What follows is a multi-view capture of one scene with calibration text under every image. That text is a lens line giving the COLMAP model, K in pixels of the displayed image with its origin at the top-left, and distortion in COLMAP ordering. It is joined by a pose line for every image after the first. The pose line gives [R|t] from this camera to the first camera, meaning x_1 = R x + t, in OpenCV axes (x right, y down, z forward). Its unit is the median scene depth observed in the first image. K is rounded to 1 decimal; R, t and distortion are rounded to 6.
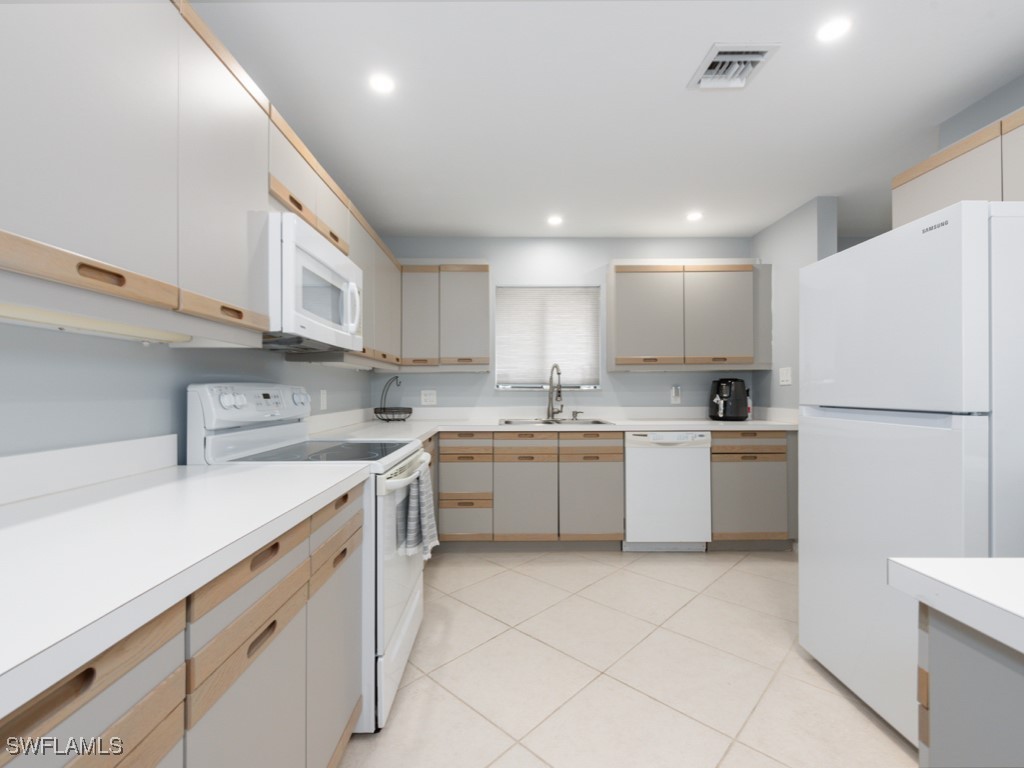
lens RADIAL K [[475.0, 0, 512.0], [0, 475.0, 384.0], [0, 0, 1]] dist [0.003524, -0.000076]
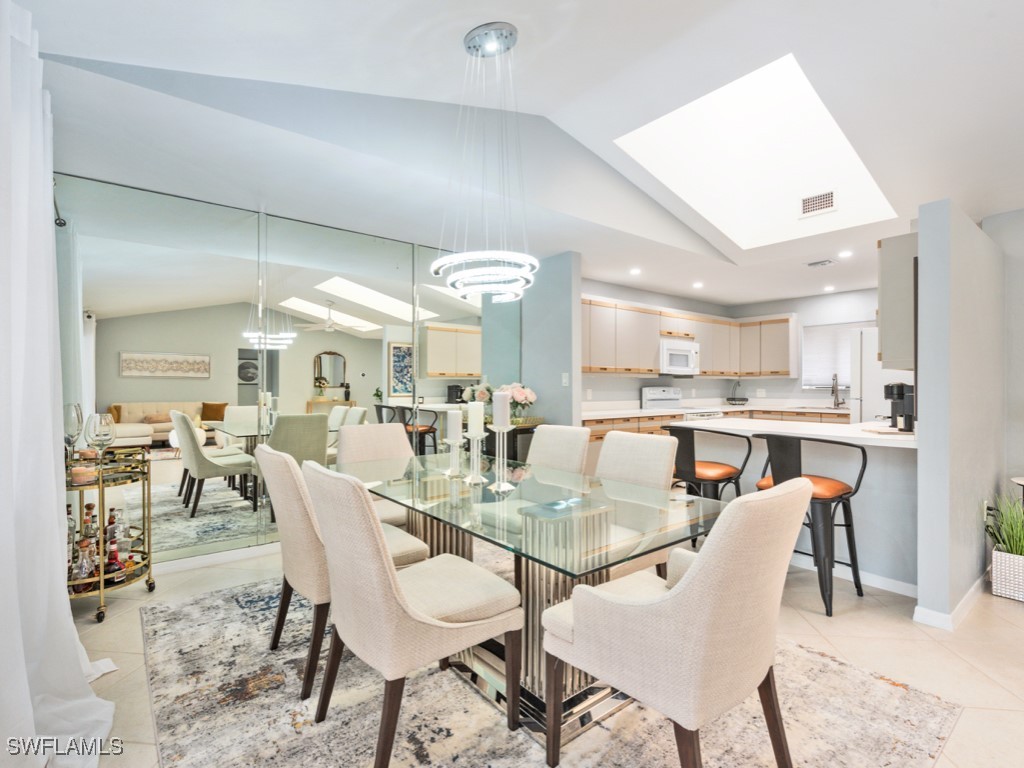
lens RADIAL K [[488.1, 0, 512.0], [0, 488.1, 384.0], [0, 0, 1]] dist [-0.001236, -0.000091]
pose [[0.633061, -0.000929, -0.774102, 0.709198], [0.006451, 0.999971, 0.004075, -0.020555], [0.774075, -0.007573, 0.633048, -0.960456]]
